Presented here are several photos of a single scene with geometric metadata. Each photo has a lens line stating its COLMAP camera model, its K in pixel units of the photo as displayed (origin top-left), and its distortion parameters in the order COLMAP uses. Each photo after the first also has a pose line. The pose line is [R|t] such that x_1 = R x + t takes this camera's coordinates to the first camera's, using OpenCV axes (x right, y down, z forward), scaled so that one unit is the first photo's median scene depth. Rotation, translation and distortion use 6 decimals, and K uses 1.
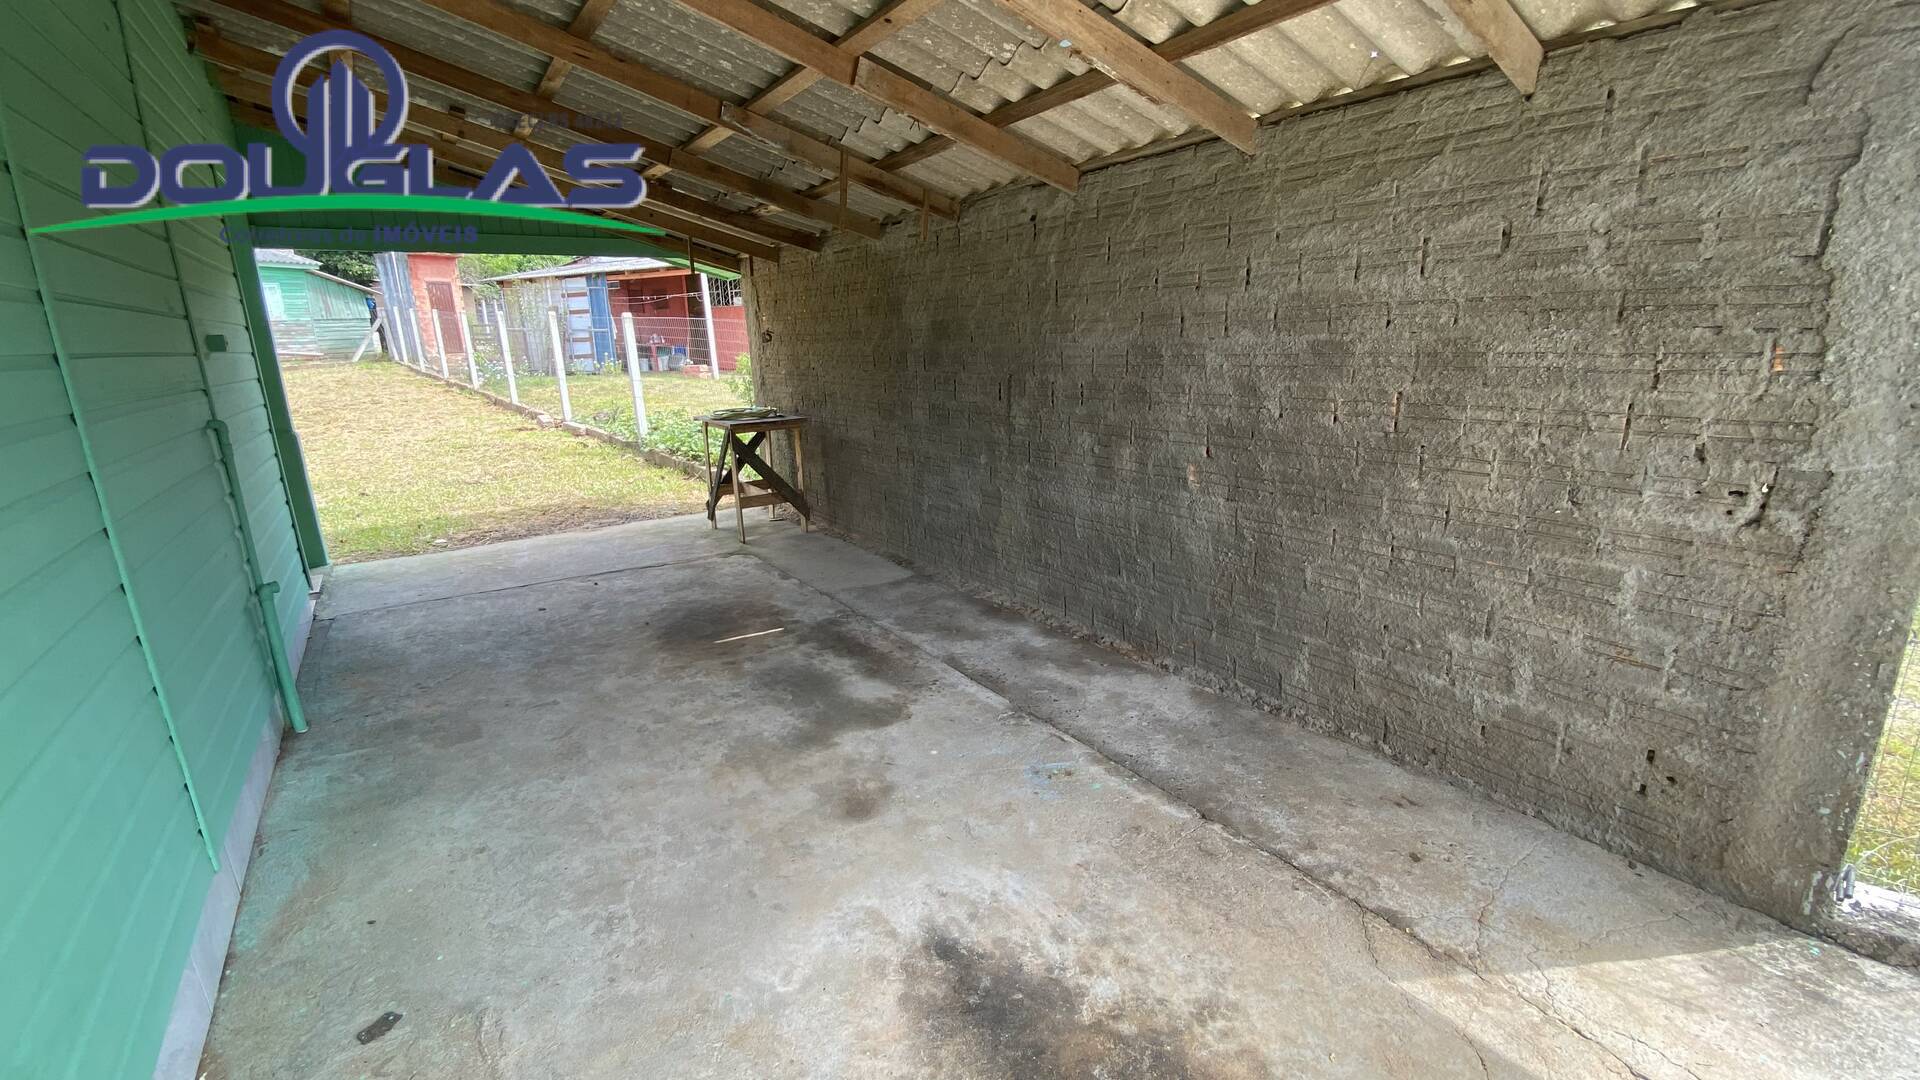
lens RADIAL K [[783.9, 0, 960.0], [0, 783.9, 540.0], [0, 0, 1]] dist [0.027636, -0.023630]
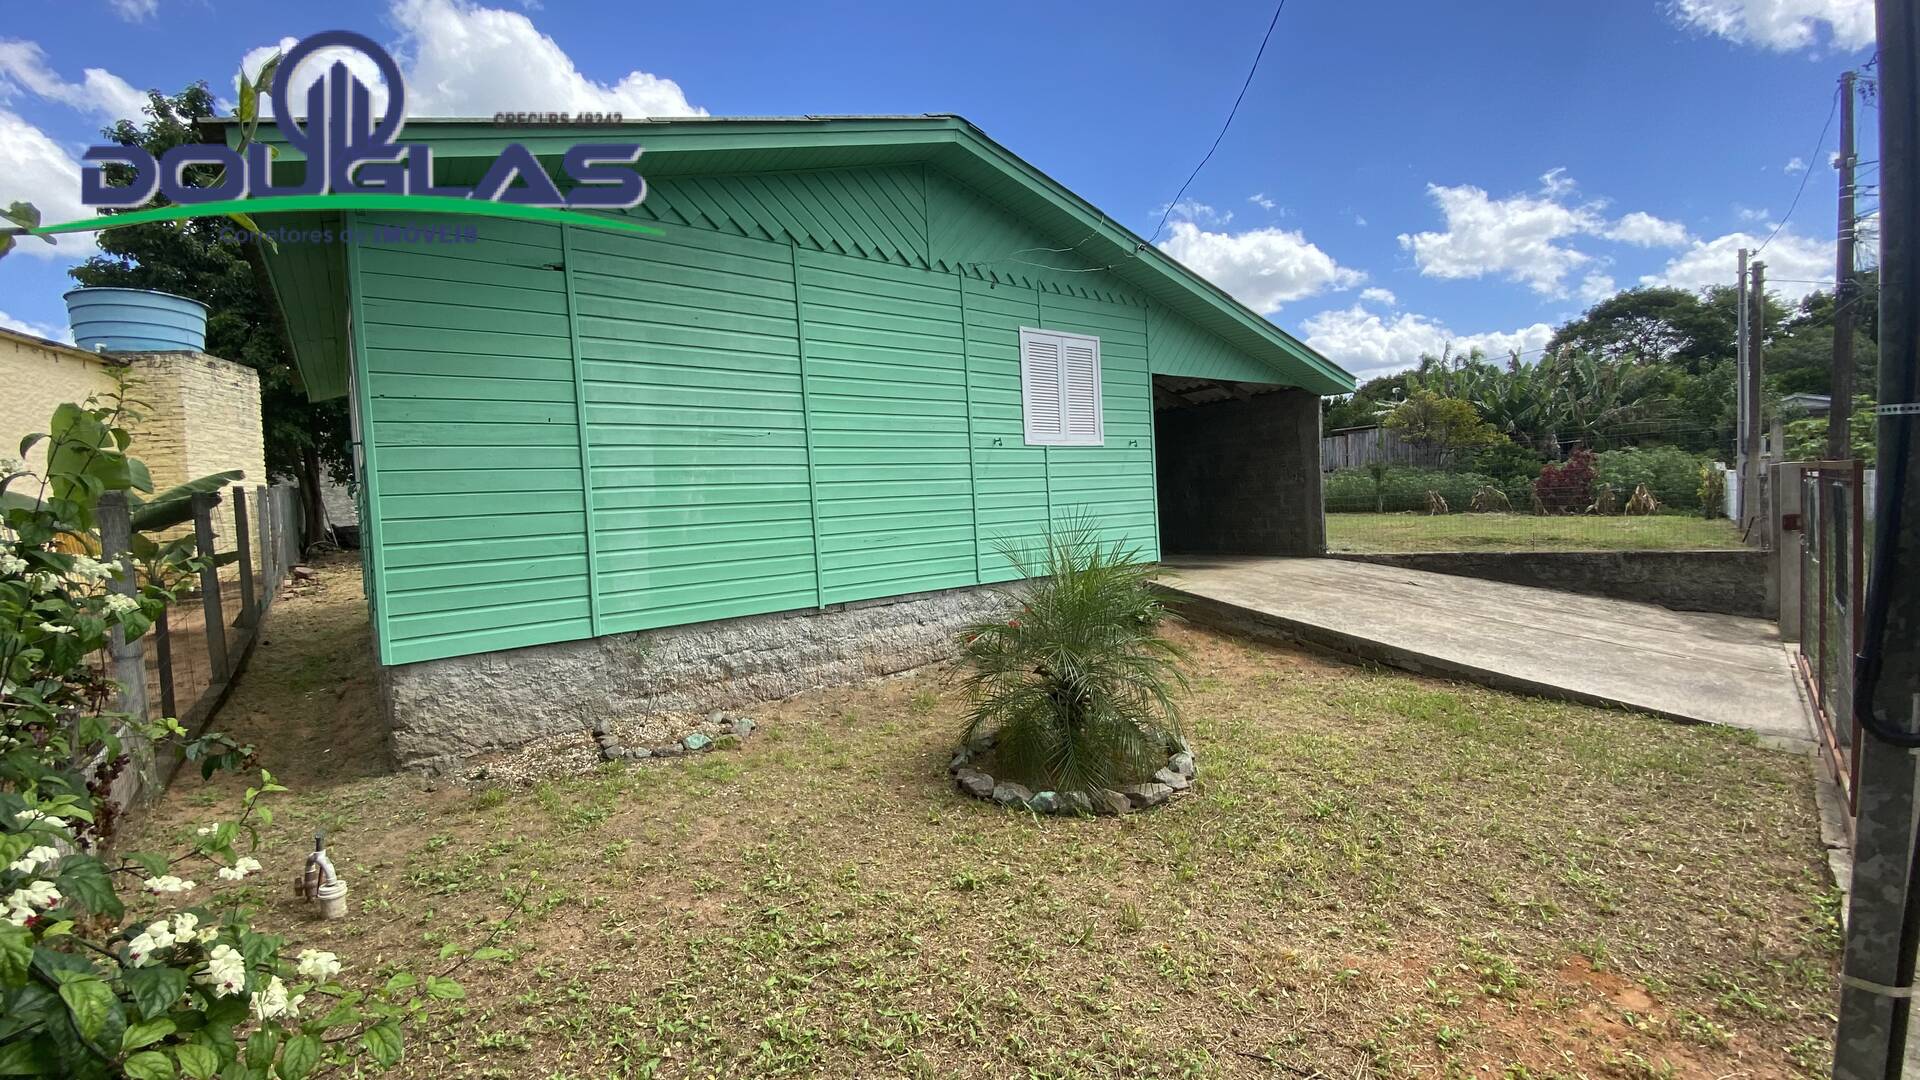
lens RADIAL K [[783.9, 0, 960.0], [0, 783.9, 540.0], [0, 0, 1]] dist [0.027636, -0.023630]
pose [[0.998514, -0.021766, 0.049962, -1.216989], [0.031695, 0.977721, -0.207503, 1.102239], [-0.044332, 0.208779, 0.976958, -3.171365]]
